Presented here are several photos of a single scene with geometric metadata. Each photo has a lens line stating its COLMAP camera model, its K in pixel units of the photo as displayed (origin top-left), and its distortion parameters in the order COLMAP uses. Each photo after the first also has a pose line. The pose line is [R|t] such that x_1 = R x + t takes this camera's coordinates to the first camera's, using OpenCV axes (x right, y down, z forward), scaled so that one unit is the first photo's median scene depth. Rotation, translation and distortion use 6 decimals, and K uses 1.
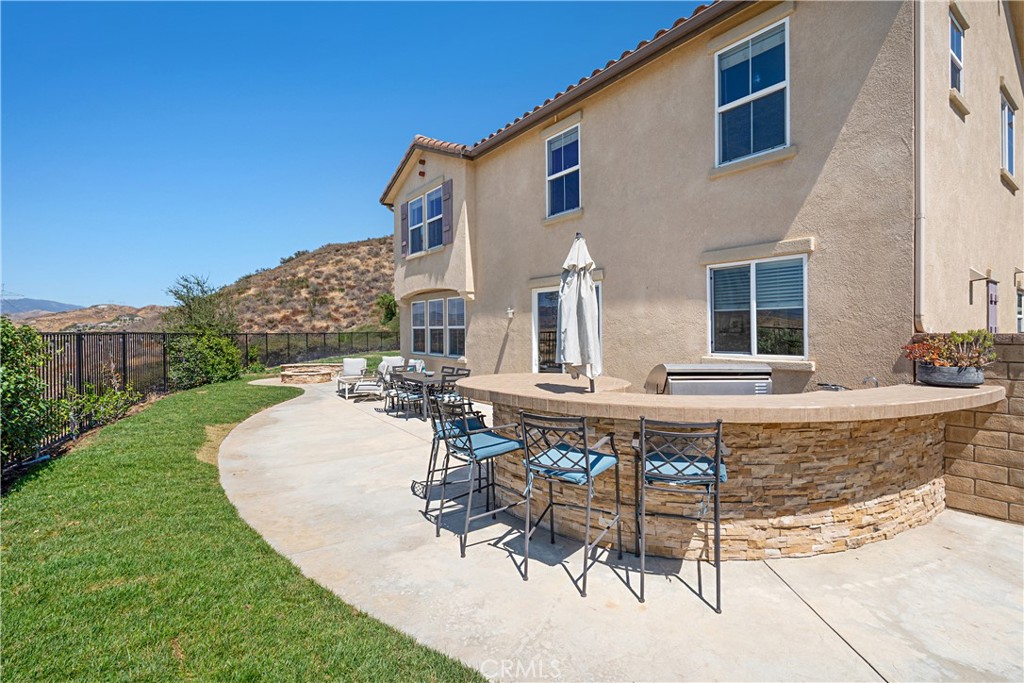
lens RADIAL K [[480.0, 0, 513.1], [0, 480.0, 341.4], [0, 0, 1]] dist [0.000495, 0.000233]
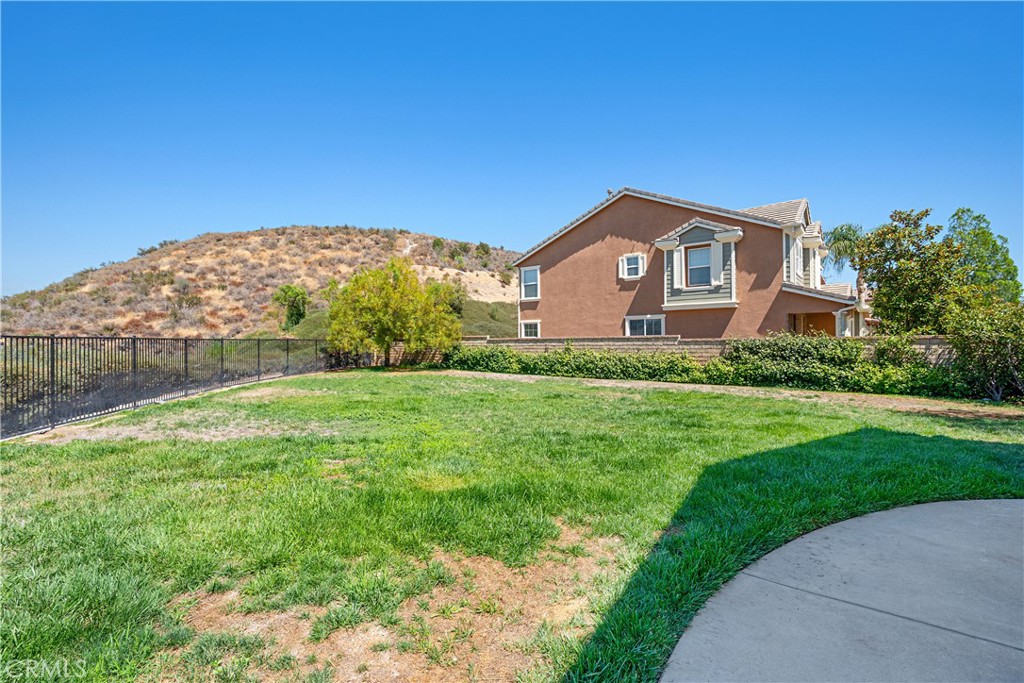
lens RADIAL K [[480.0, 0, 511.9], [0, 480.0, 337.9], [0, 0, 1]] dist [0.000495, 0.000233]
pose [[0.982254, -0.003775, 0.187518, -0.054037], [0.009754, 0.999473, -0.030972, -0.000966], [-0.187302, 0.032251, 0.981773, 0.180652]]
